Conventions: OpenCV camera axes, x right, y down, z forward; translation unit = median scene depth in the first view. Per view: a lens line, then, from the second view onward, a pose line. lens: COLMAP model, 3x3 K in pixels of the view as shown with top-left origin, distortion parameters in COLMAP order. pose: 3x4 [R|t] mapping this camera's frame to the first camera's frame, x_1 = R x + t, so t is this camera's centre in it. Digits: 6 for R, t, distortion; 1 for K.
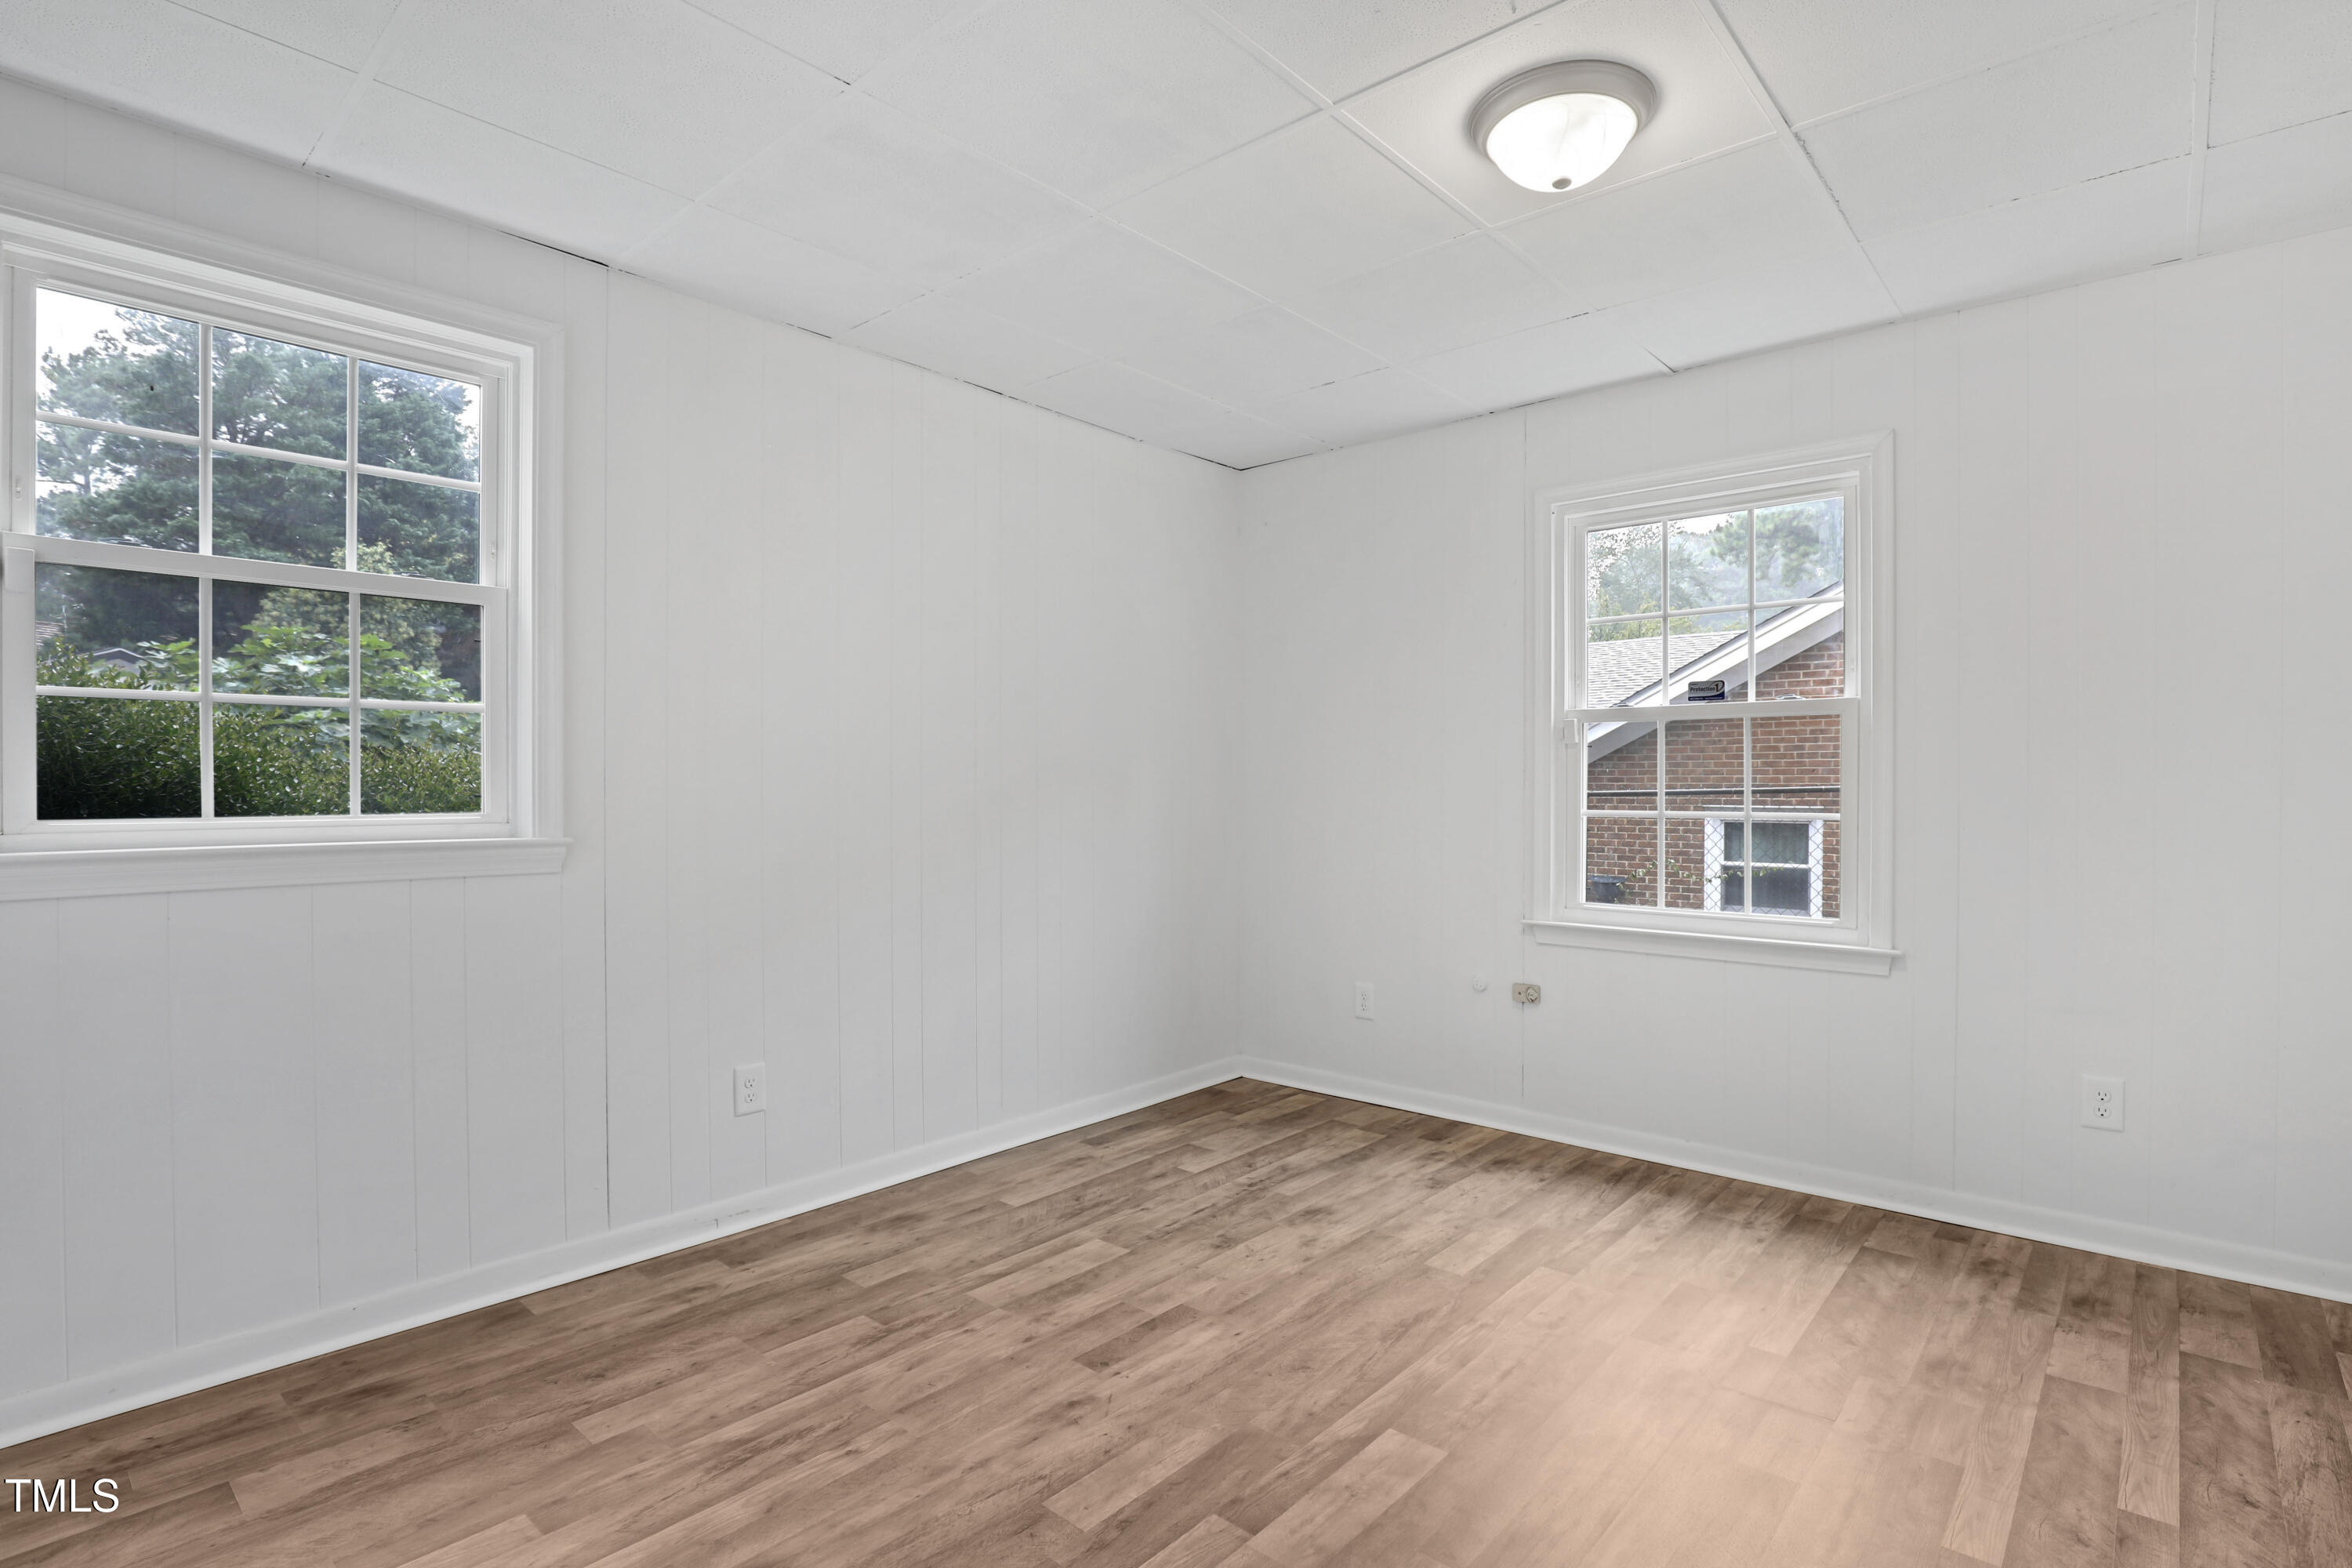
lens RADIAL K [[1106.4, 0, 1171.4], [0, 1106.4, 779.9], [0, 0, 1]] dist [-0.002153, -0.000101]
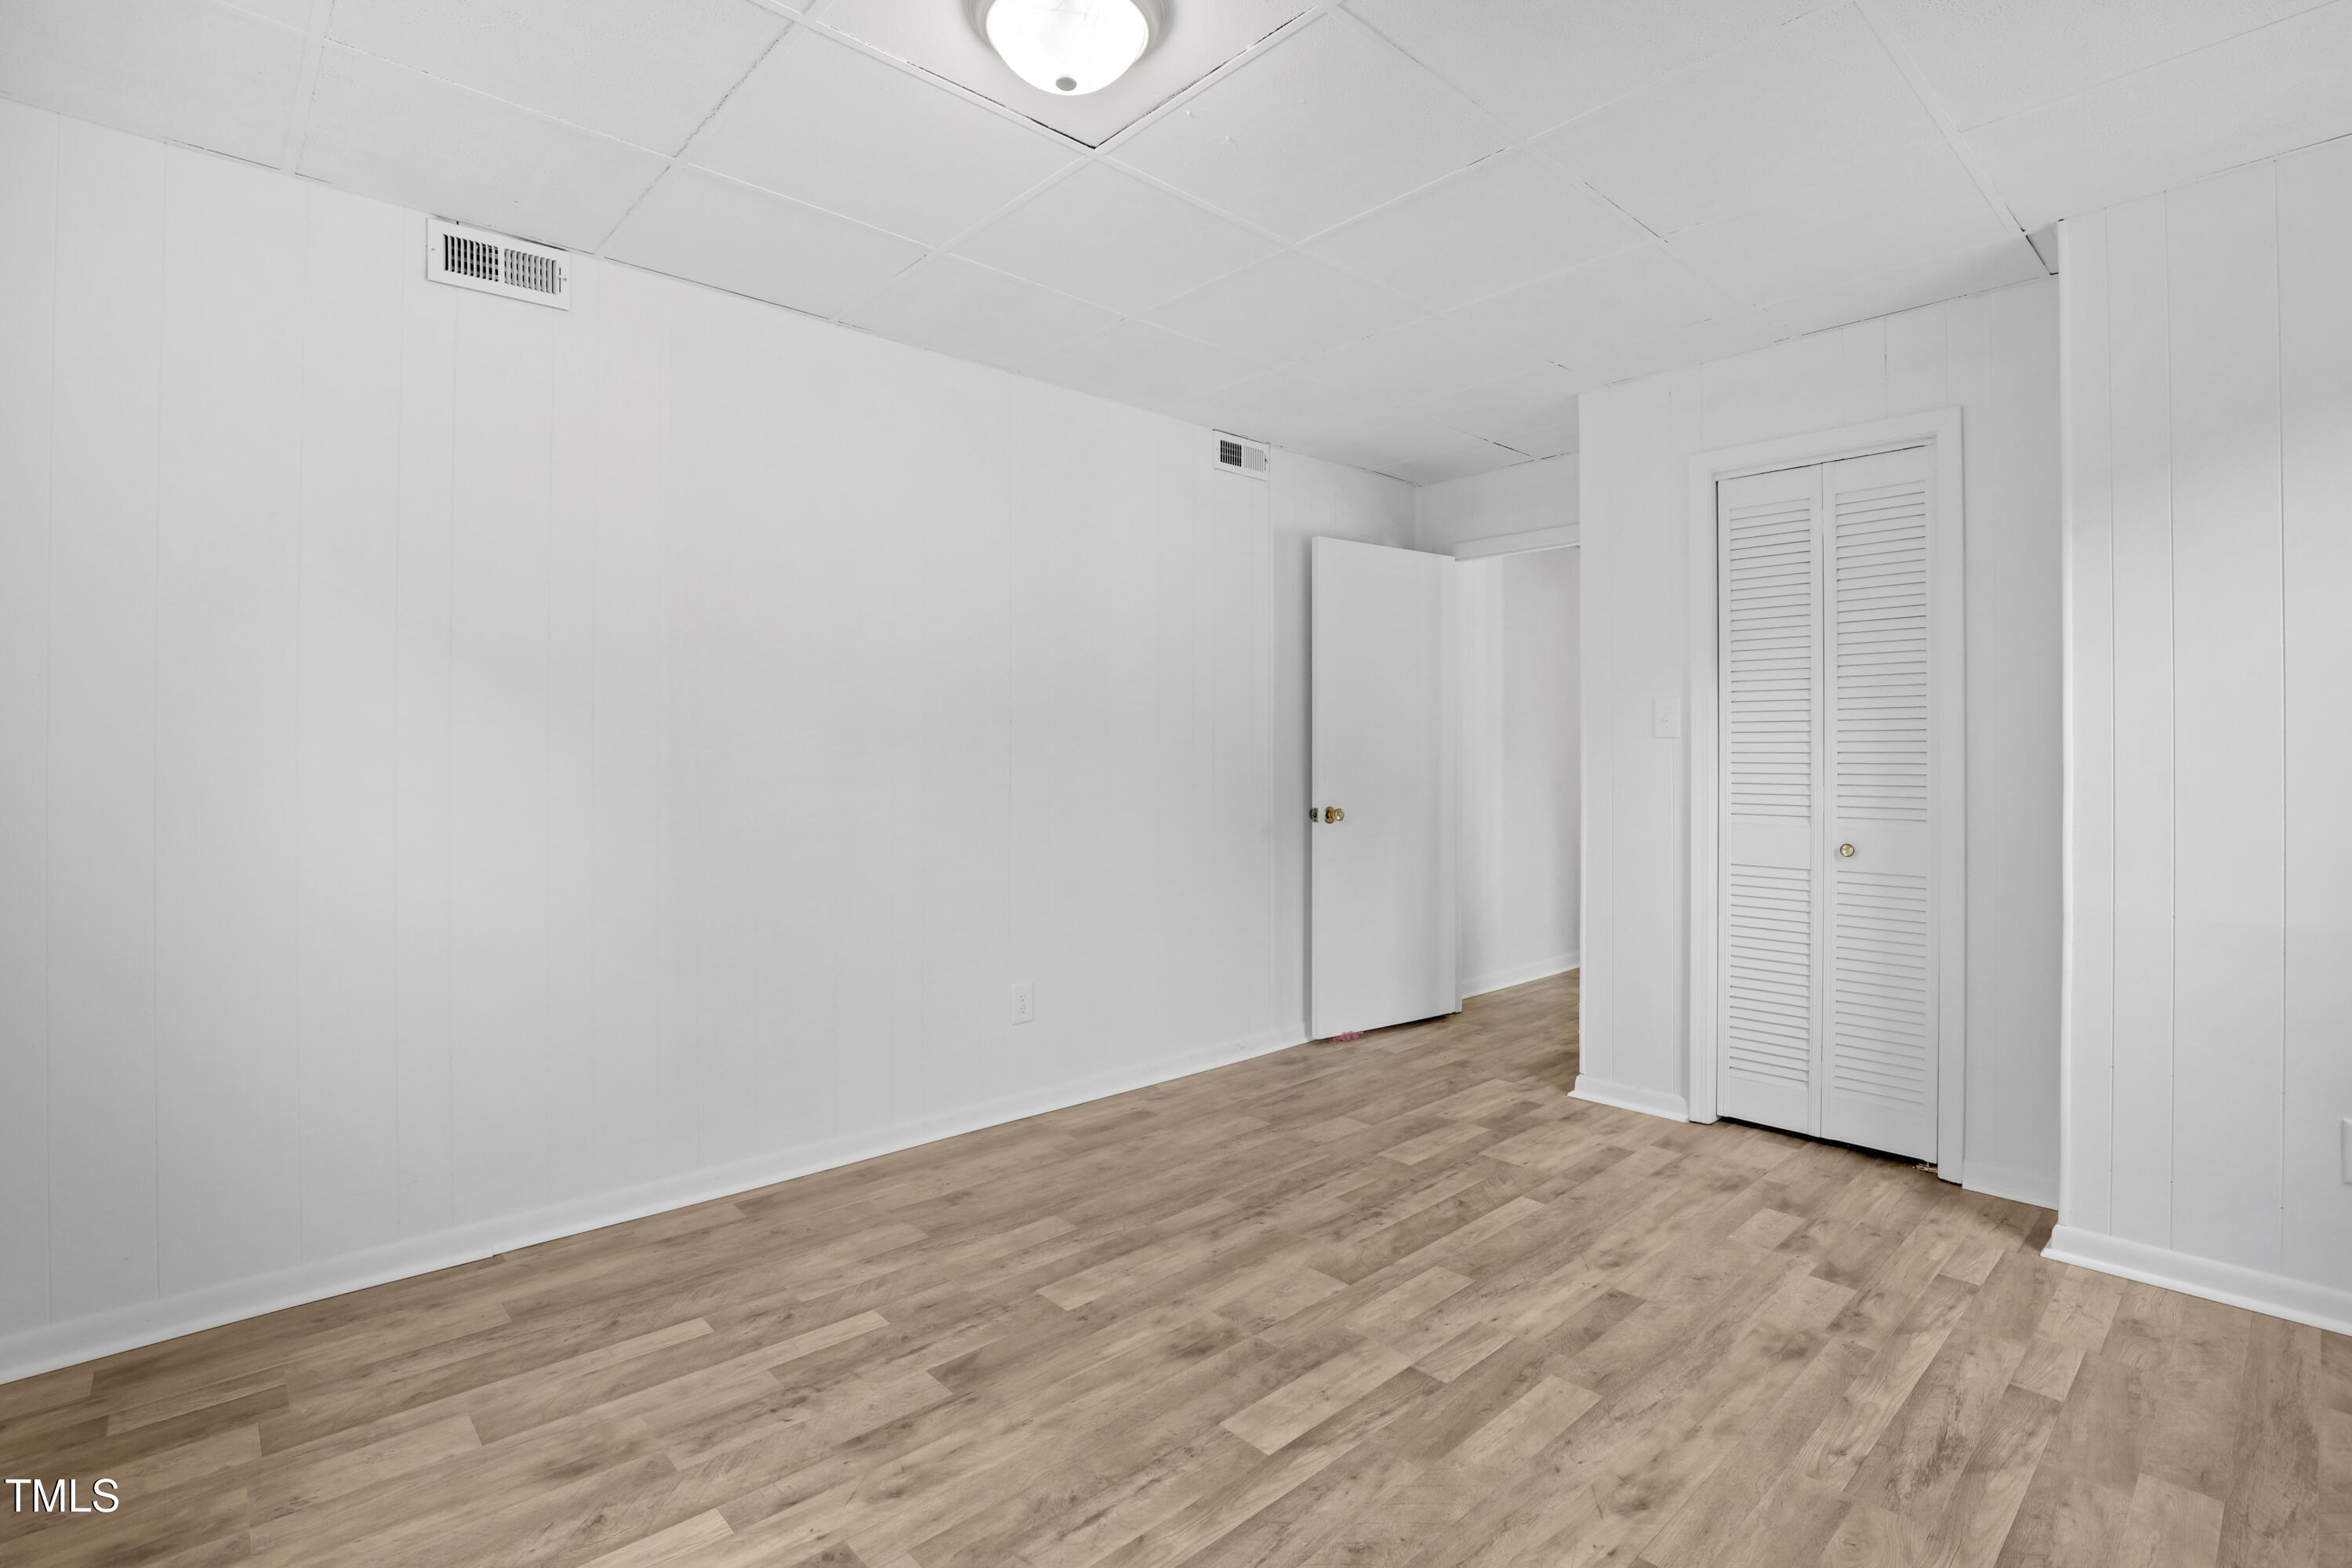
lens RADIAL K [[1106.4, 0, 1177.3], [0, 1106.4, 773.5], [0, 0, 1]] dist [-0.002153, -0.000101]
pose [[-0.995997, -0.003365, 0.089328, 0.204215], [-0.002326, 0.999929, 0.011725, 0.006722], [-0.089362, 0.011471, -0.995933, 2.030098]]
